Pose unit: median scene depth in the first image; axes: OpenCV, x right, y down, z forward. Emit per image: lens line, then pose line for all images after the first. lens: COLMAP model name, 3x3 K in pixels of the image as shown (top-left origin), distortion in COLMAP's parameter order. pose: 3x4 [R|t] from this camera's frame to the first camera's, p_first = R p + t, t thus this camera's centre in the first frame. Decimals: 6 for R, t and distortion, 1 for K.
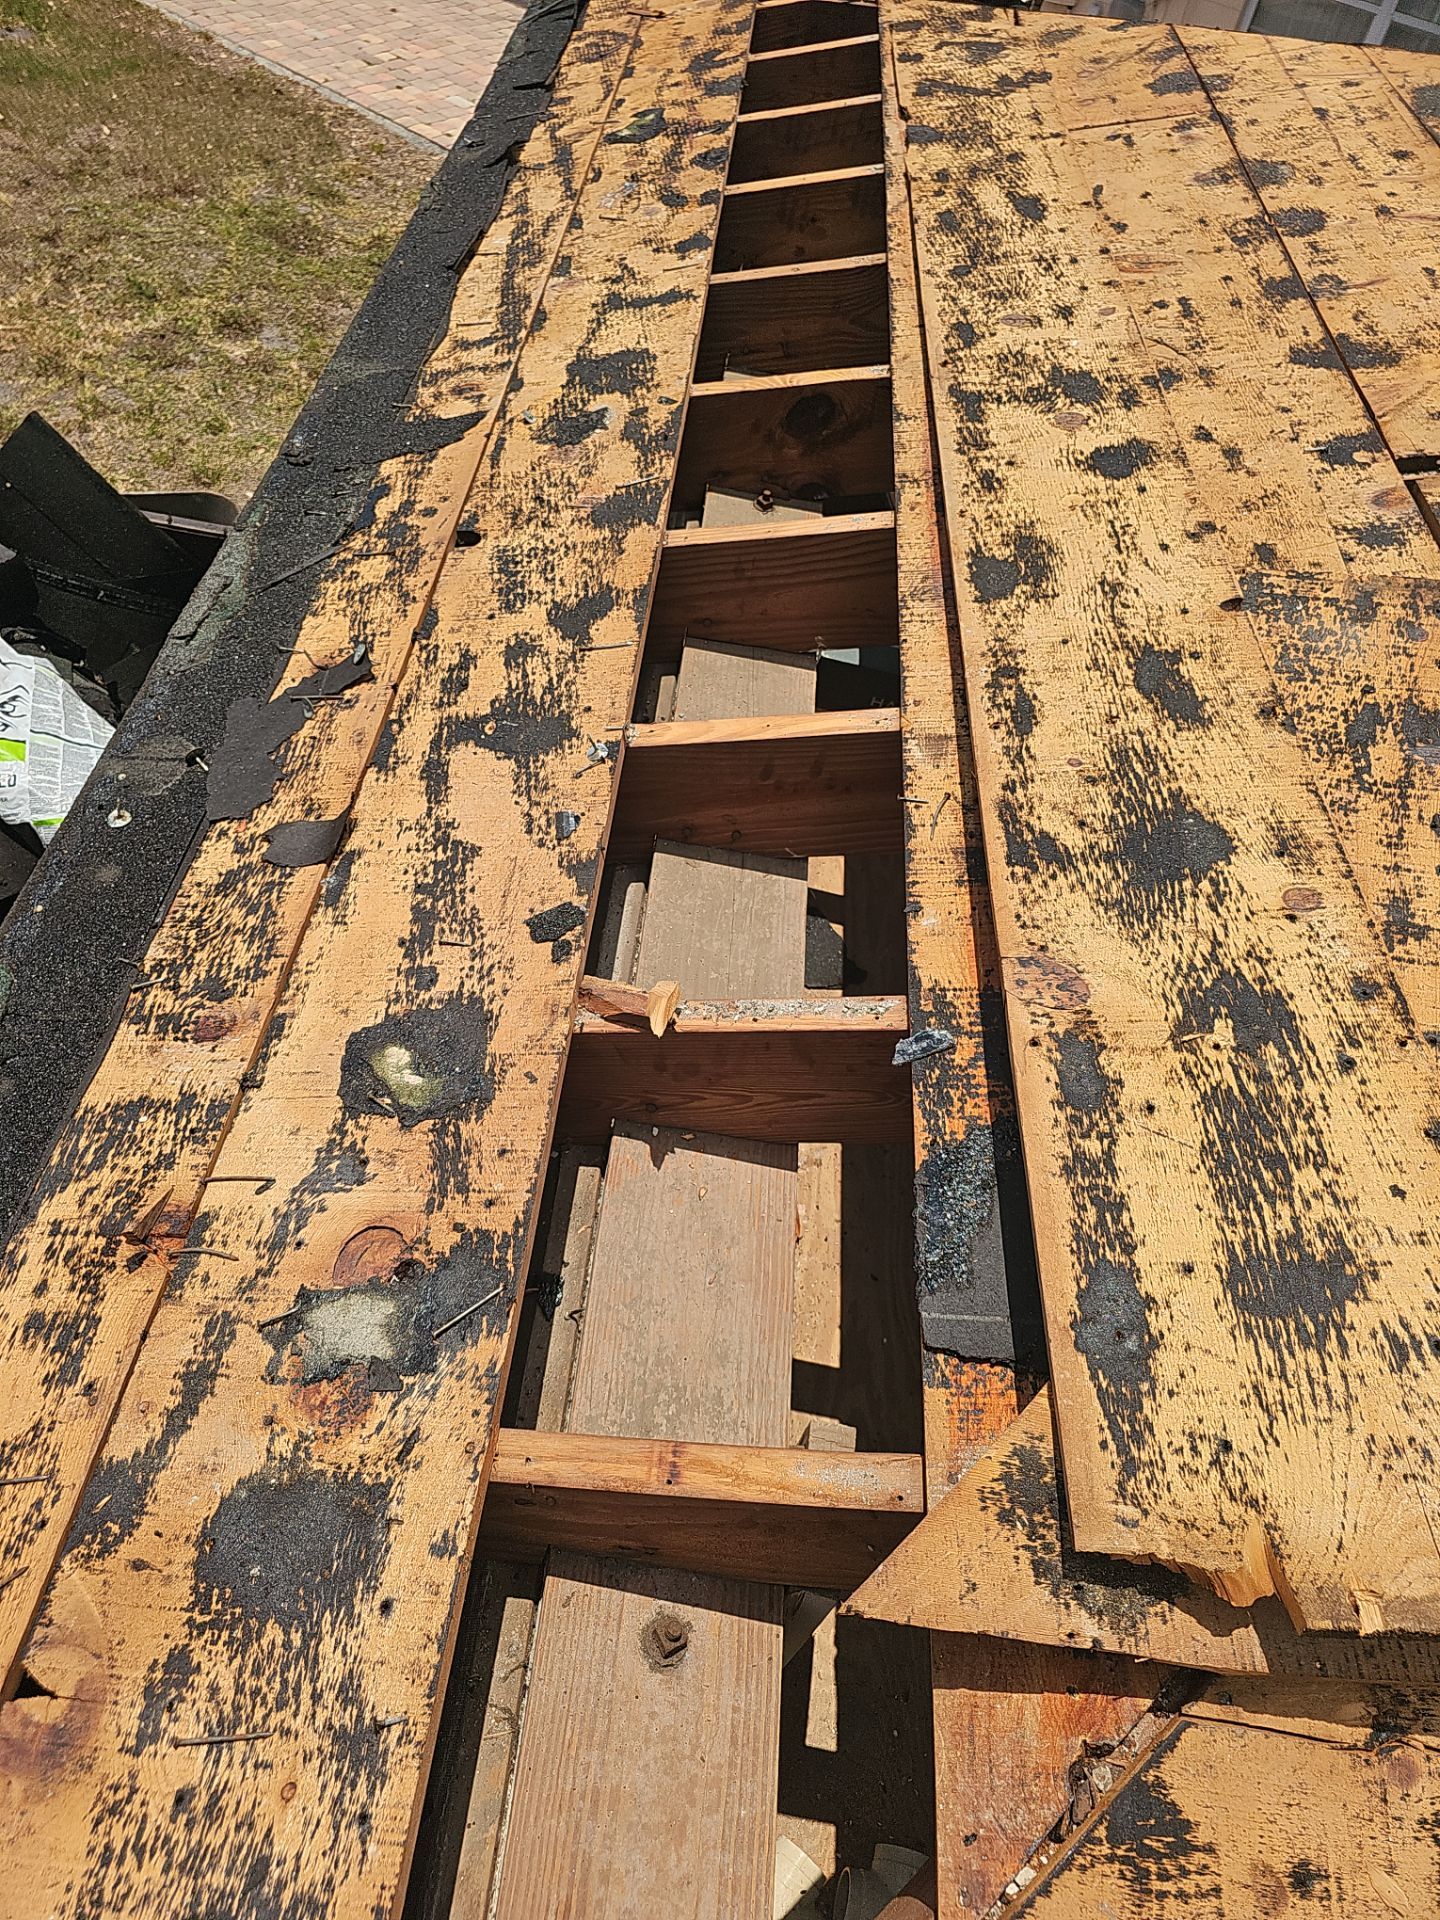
lens RADIAL K [[1187.7, 0, 720.0], [0, 1187.7, 960.0], [0, 0, 1]] dist [0.053516, -0.035655]
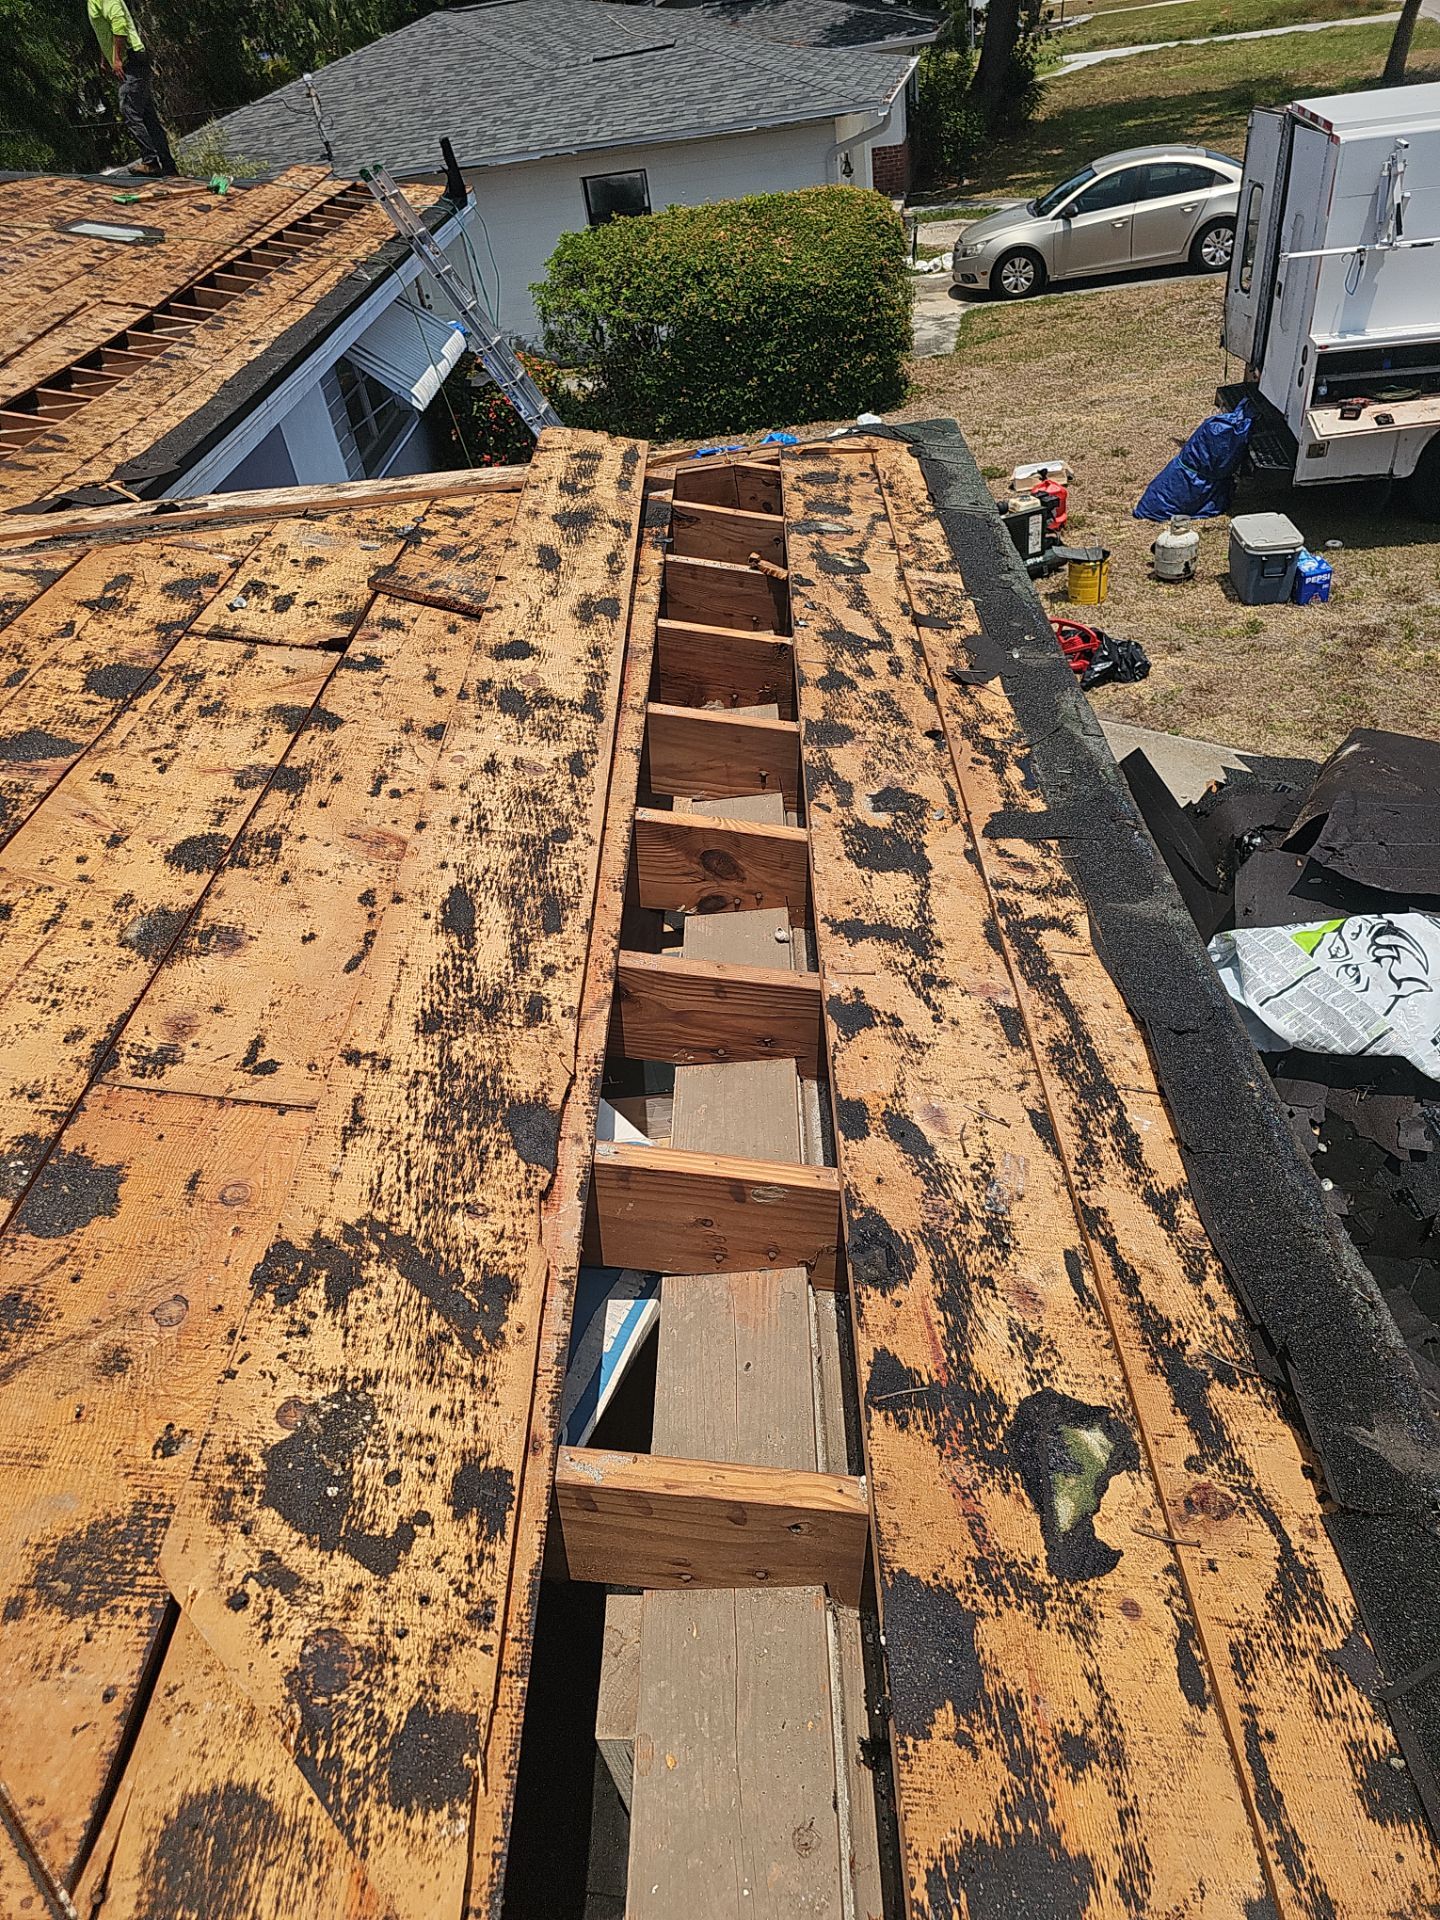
lens RADIAL K [[1187.7, 0, 720.0], [0, 1187.7, 960.0], [0, 0, 1]] dist [0.053516, -0.035655]
pose [[-0.998088, 0.040621, -0.046589, 0.139368], [-0.047276, -0.016120, 0.998752, -1.909862], [0.039819, 0.999045, 0.018009, 1.312013]]
